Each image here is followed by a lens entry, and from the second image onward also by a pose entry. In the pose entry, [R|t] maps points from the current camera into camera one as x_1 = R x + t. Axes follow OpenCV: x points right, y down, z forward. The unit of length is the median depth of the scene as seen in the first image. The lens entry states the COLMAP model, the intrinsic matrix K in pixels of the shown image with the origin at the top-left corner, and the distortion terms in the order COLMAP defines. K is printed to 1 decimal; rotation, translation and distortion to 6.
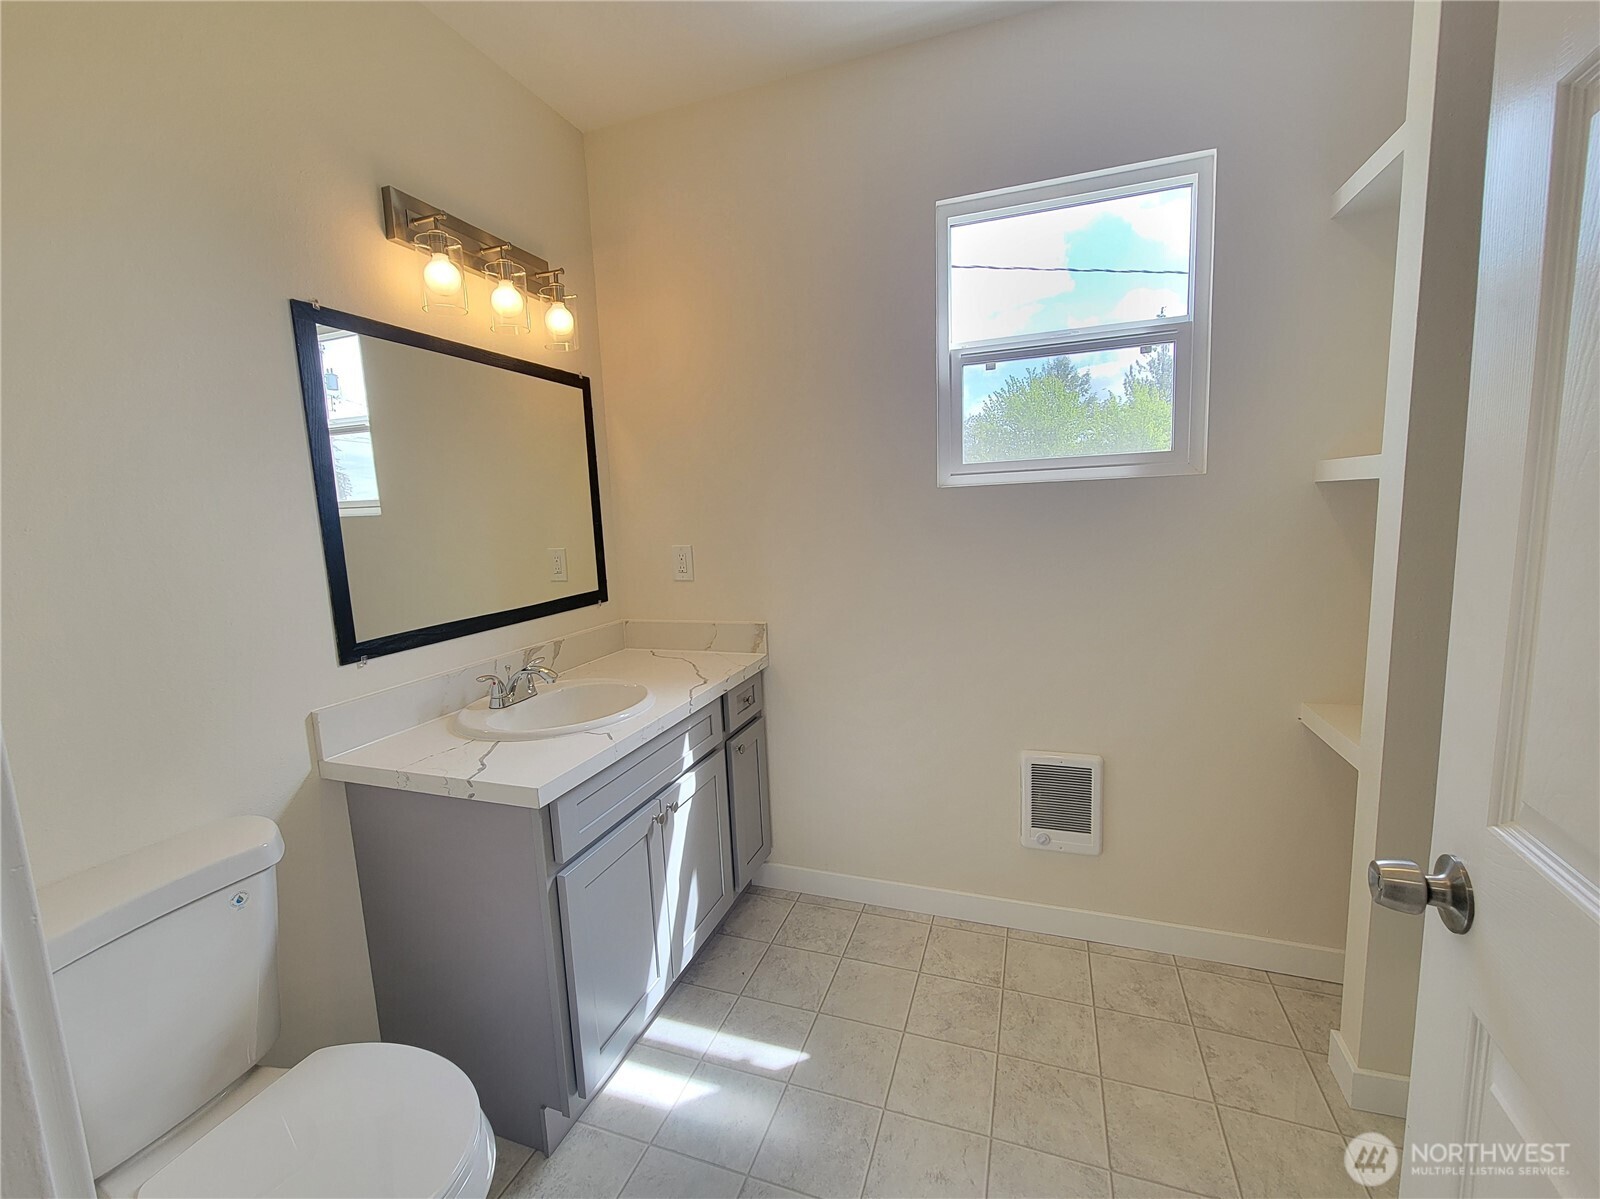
lens RADIAL K [[673.9, 0, 795.5], [0, 673.9, 597.3], [0, 0, 1]] dist [-0.001729, -0.000635]
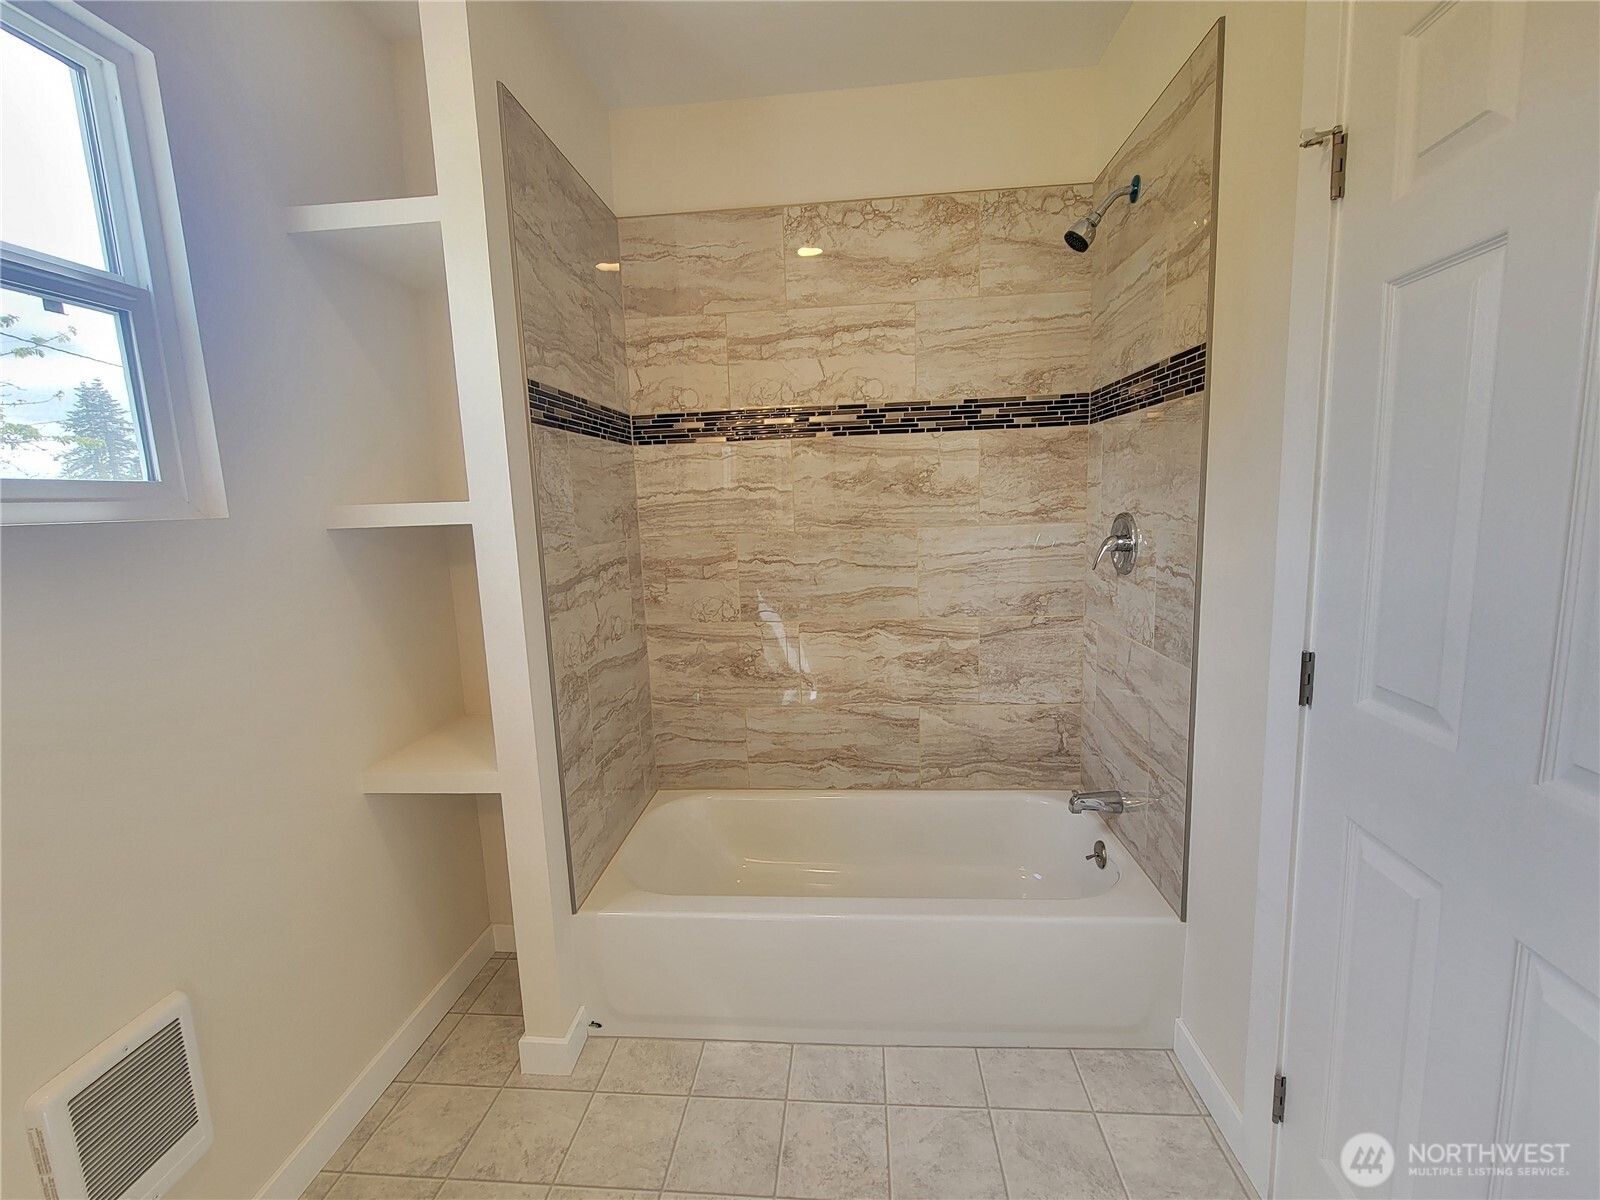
lens RADIAL K [[673.9, 0, 795.5], [0, 673.9, 597.8], [0, 0, 1]] dist [-0.001729, -0.000635]
pose [[-0.255728, -0.078243, 0.963577, -0.258801], [0.183063, 0.974767, 0.127736, -0.084207], [-0.949258, 0.209061, -0.234952, 0.640945]]
